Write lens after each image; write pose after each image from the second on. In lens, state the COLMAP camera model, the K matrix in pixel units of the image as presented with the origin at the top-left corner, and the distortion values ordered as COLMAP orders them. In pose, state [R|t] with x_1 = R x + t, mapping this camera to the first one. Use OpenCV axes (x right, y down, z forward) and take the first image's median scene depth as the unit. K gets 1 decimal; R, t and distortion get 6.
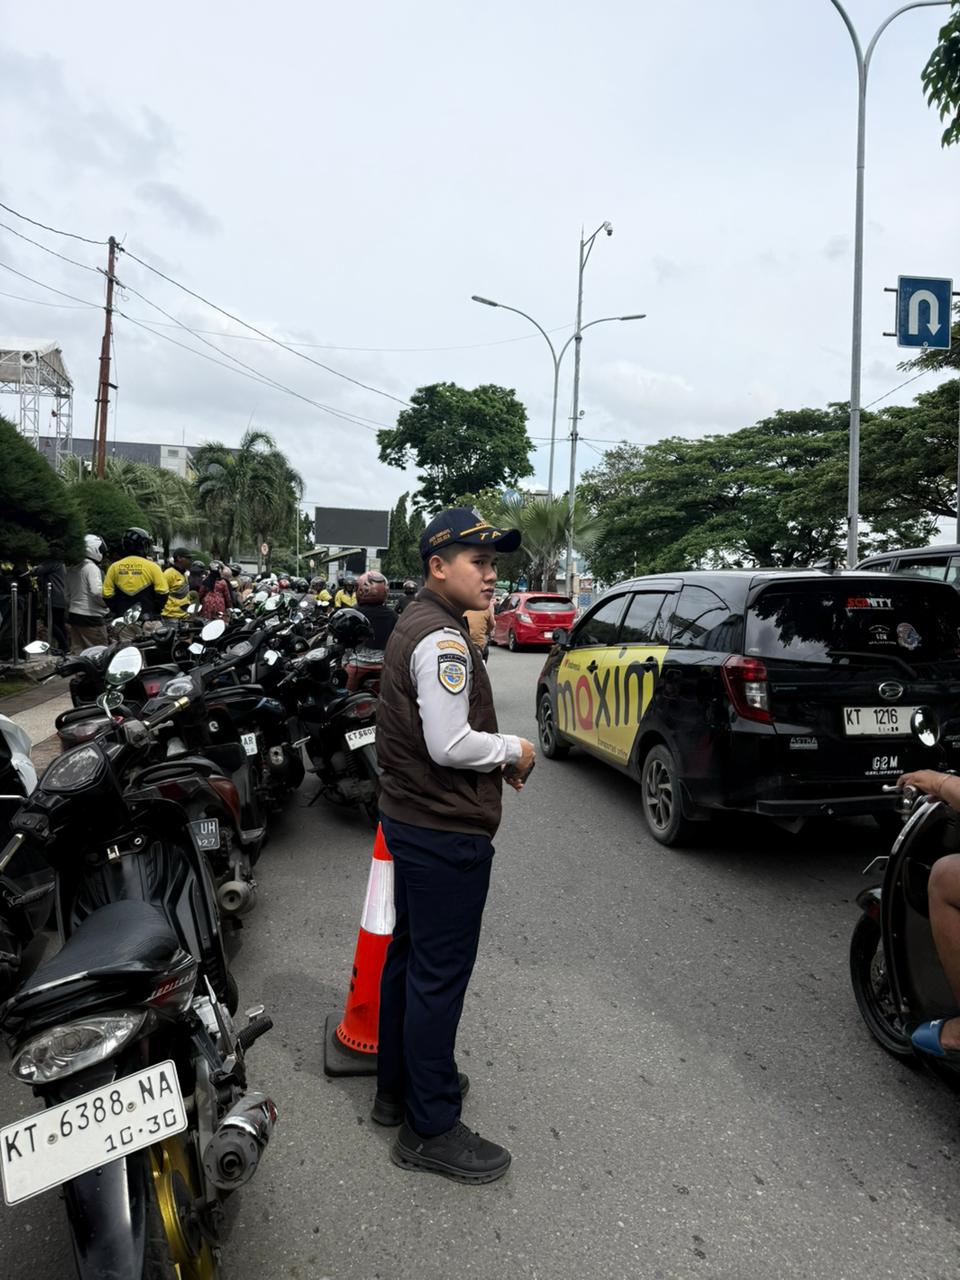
lens RADIAL K [[842.8, 0, 480.0], [0, 842.8, 640.0], [0, 0, 1]] dist [0.193624, -0.361477]
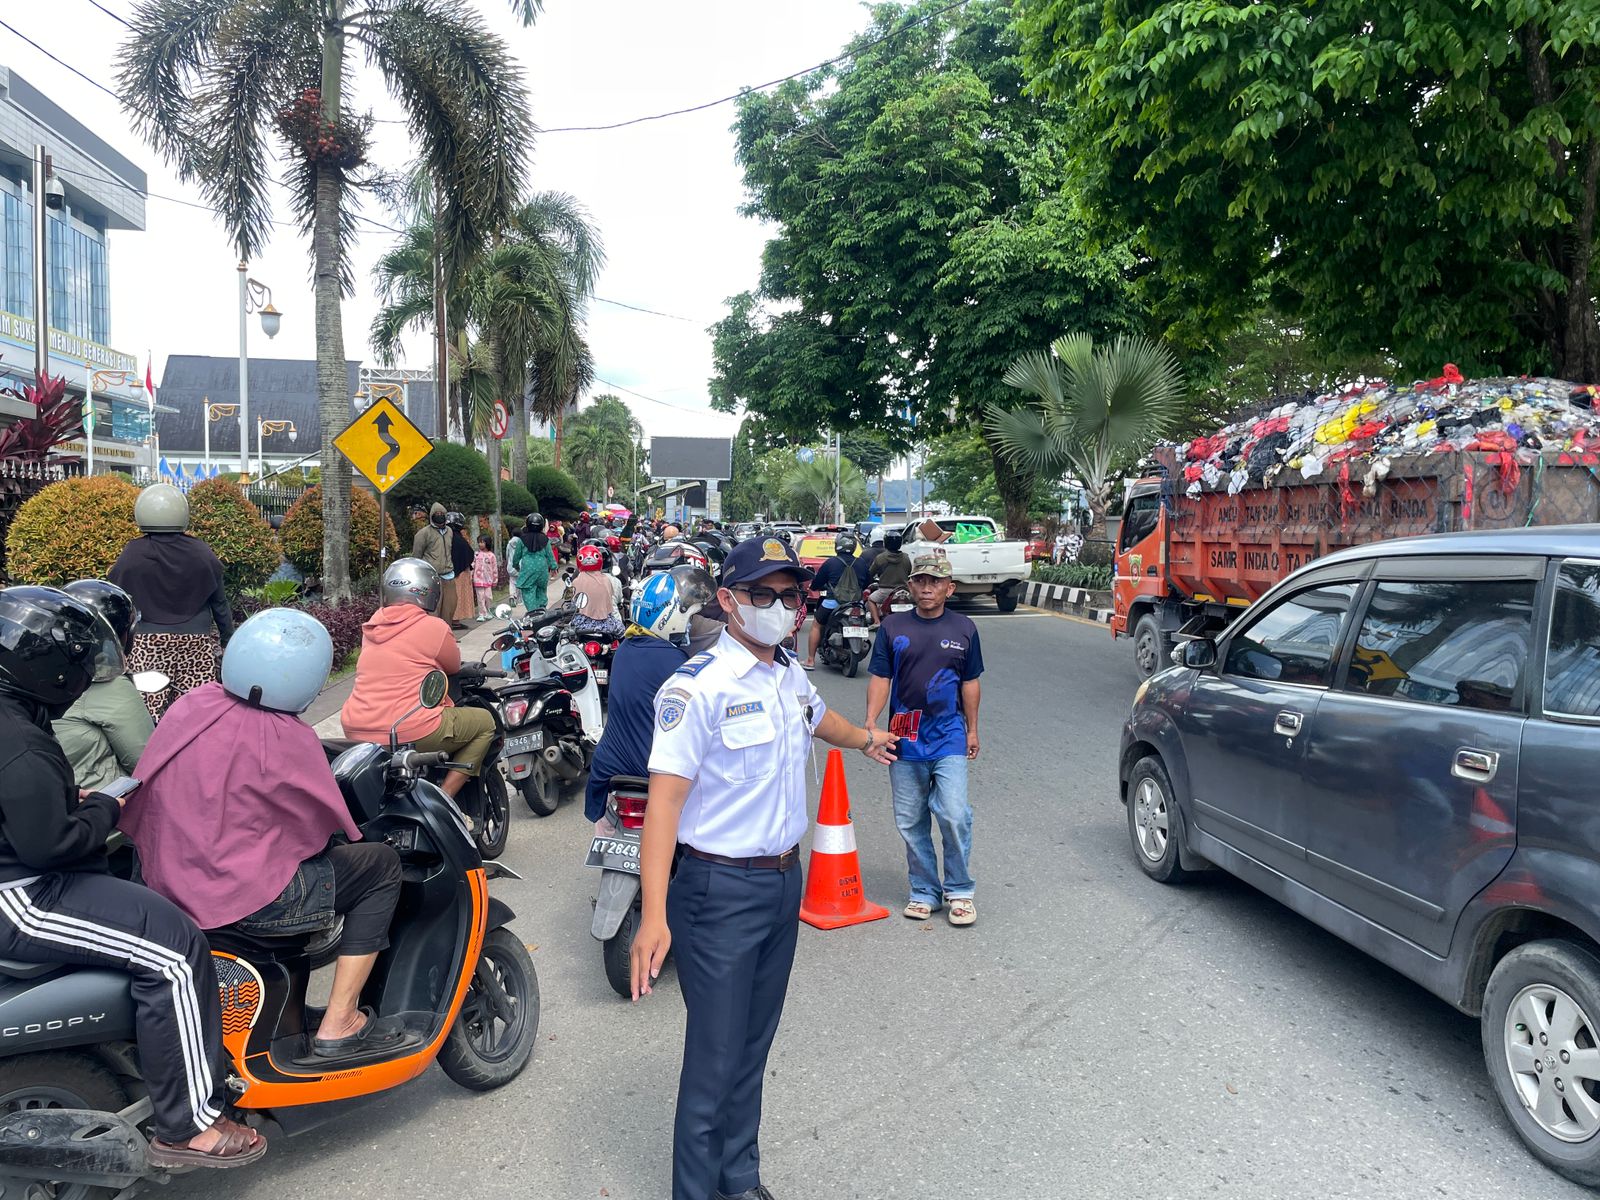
lens RADIAL K [[1136.9, 0, 787.6], [0, 1136.9, 611.1], [0, 0, 1]] dist [0.011095, -0.003541]
pose [[0.997410, -0.013221, -0.070694, 0.078211], [0.014536, 0.999730, 0.018115, 0.024418], [0.070436, -0.019096, 0.997334, -0.446030]]
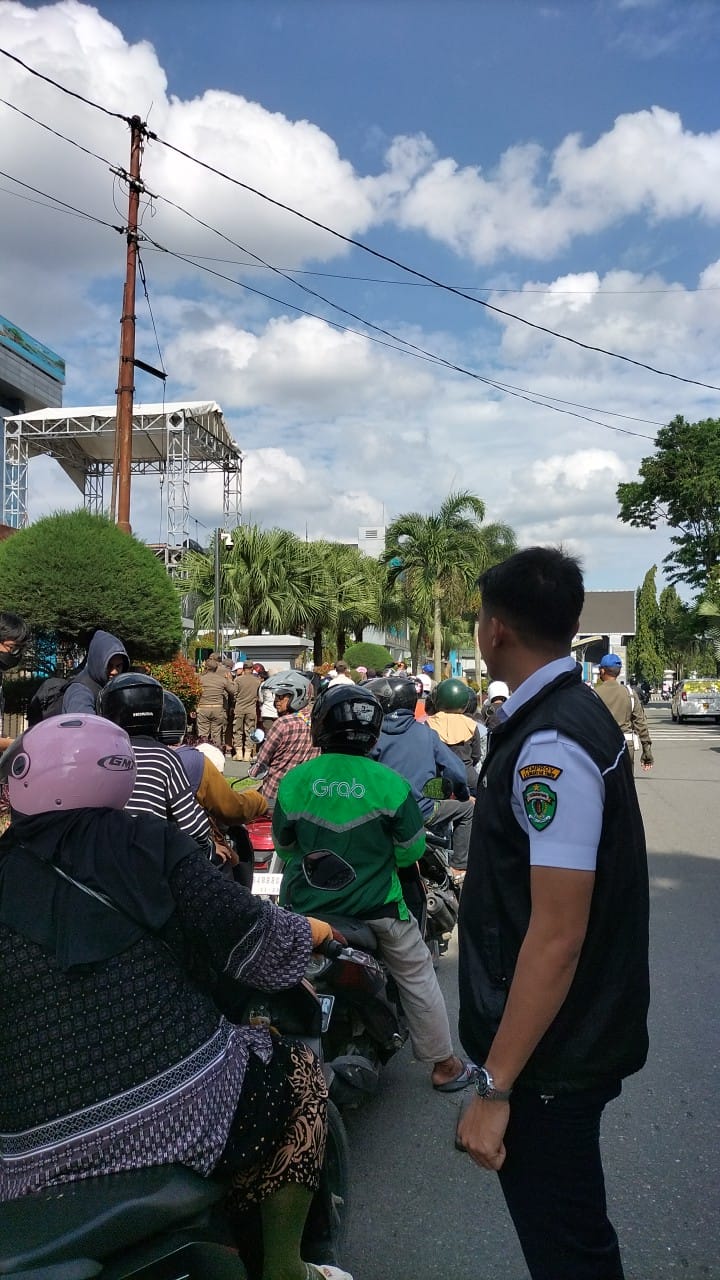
lens RADIAL K [[904.0, 0, 360.0], [0, 904.0, 640.0], [0, 0, 1]] dist [0.006535, 0.001096]
pose [[0.918833, -0.050346, -0.391423, -0.015802], [0.007508, 0.993880, -0.110211, -0.010137], [0.394576, 0.098327, 0.913587, 0.141654]]
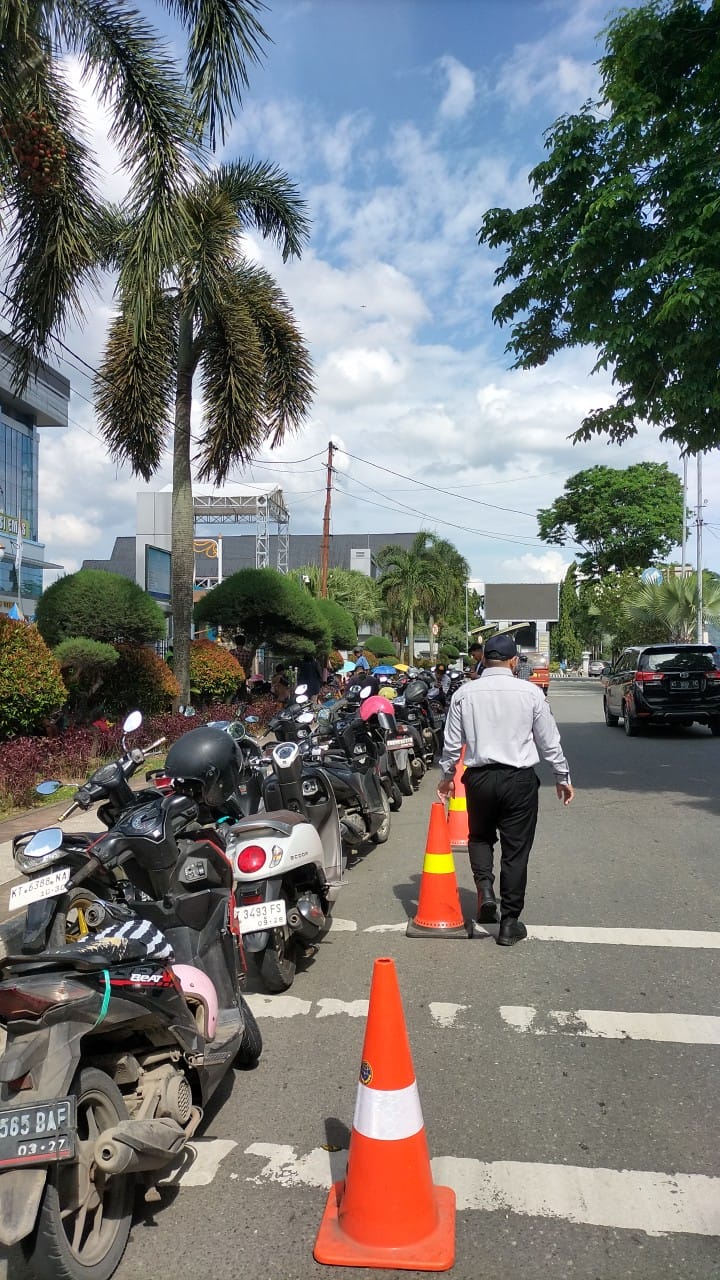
lens RADIAL K [[904.0, 0, 360.0], [0, 904.0, 640.0], [0, 0, 1]] dist [0.006535, 0.001096]
pose [[0.943865, -0.037097, -0.328242, 0.037776], [0.008828, 0.996152, -0.087196, 0.007880], [0.330214, 0.079404, 0.940560, -0.125818]]
